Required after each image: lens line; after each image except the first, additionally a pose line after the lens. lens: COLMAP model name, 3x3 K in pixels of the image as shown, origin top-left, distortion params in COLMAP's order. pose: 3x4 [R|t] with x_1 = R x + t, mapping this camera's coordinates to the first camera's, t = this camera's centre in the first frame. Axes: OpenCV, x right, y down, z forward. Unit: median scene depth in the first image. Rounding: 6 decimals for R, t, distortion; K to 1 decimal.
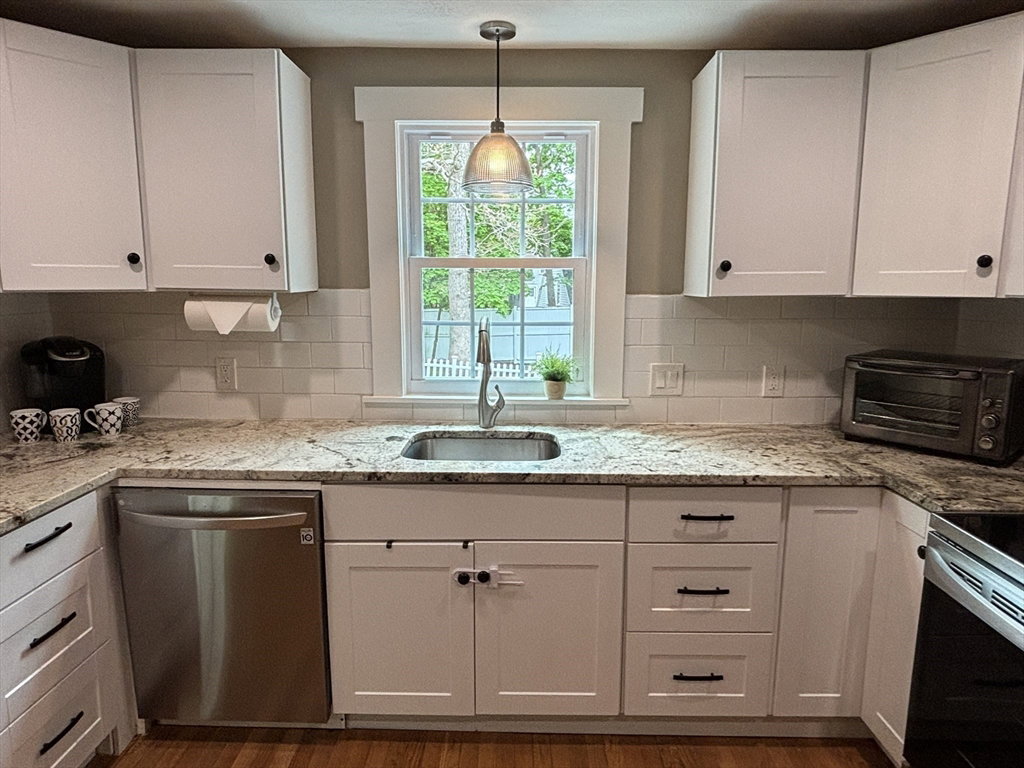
lens RADIAL K [[636.3, 0, 512.0], [0, 636.3, 384.0], [0, 0, 1]] dist [0.046610, -0.063363]
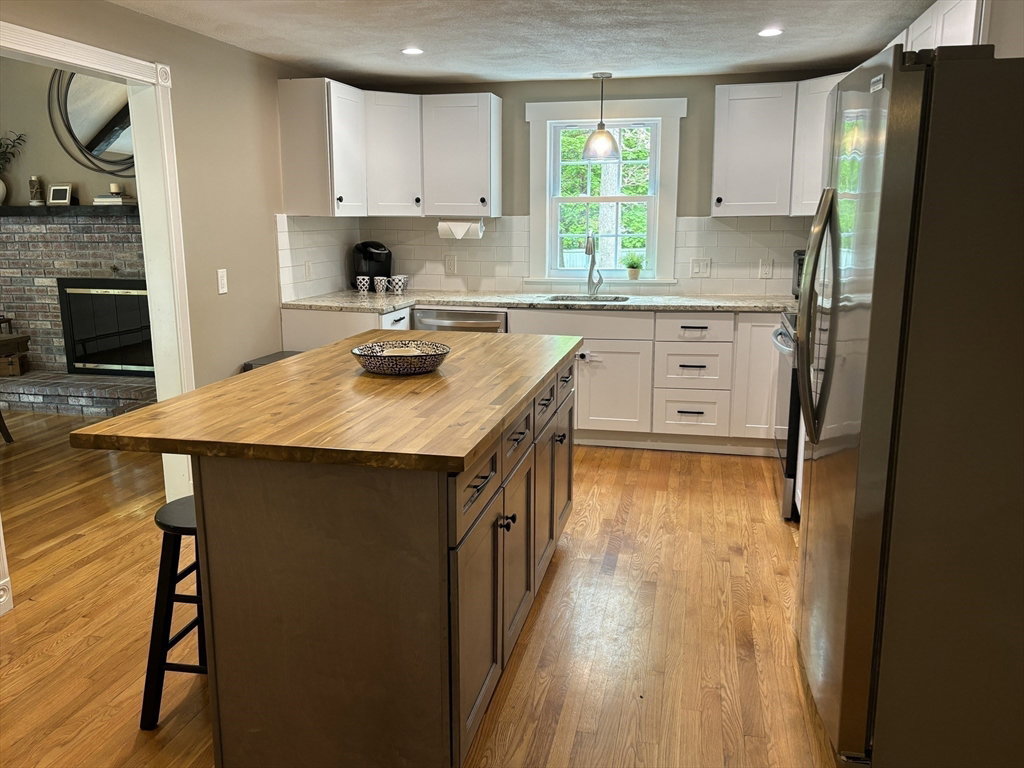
lens RADIAL K [[814.0, 0, 512.0], [0, 814.0, 384.0], [0, 0, 1]] dist [0.167503, -0.276697]
pose [[0.978130, 0.035660, -0.204914, 0.235174], [-0.027201, 0.998663, 0.043951, 0.242783], [0.206207, -0.037416, 0.977793, -1.389412]]
